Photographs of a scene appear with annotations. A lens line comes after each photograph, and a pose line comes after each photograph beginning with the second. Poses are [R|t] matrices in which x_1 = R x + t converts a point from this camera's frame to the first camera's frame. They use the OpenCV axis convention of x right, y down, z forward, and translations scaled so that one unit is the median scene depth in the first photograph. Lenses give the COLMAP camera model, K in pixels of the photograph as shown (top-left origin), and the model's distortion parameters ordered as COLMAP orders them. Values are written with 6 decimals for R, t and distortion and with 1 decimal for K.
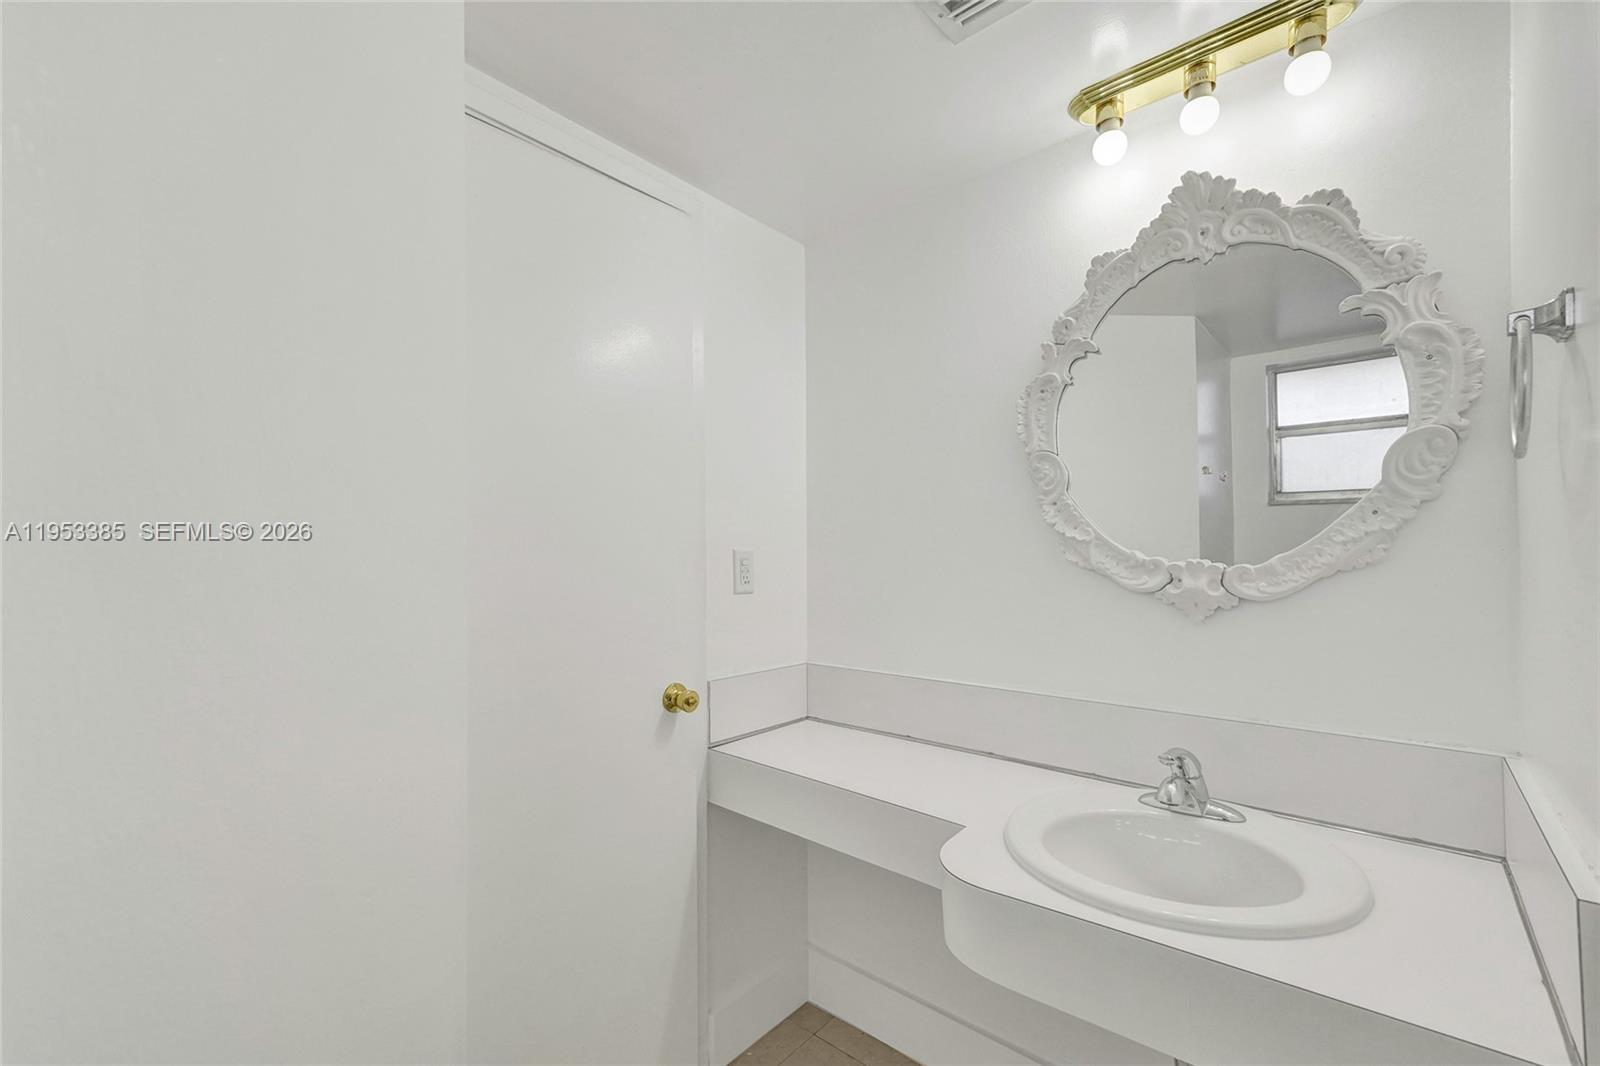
lens RADIAL K [[671.2, 0, 802.2], [0, 671.2, 525.8], [0, 0, 1]] dist [0.012942, 0.000111]
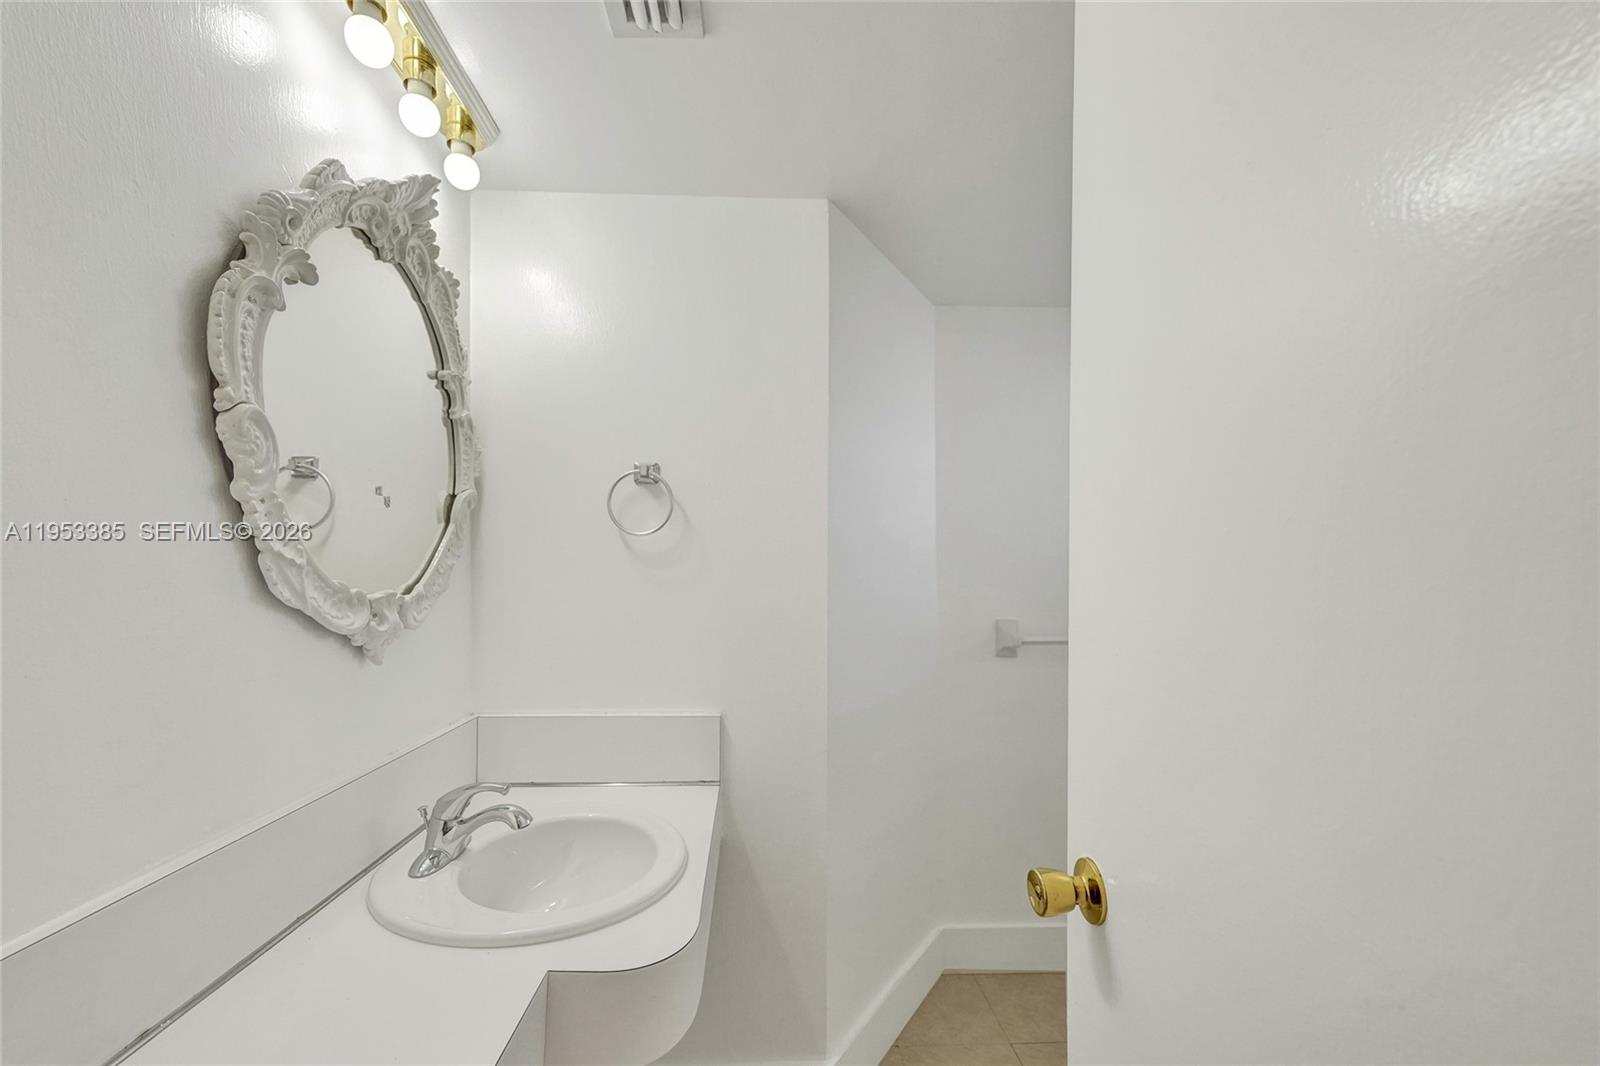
lens RADIAL K [[660.6, 0, 791.7], [0, 660.6, 552.6], [0, 0, 1]] dist [0.015881, 0.000174]
pose [[-0.687986, 0.037699, 0.724744, -0.409883], [-0.024490, 0.996875, -0.075103, 0.052222], [-0.725310, -0.069419, -0.684913, 1.208441]]
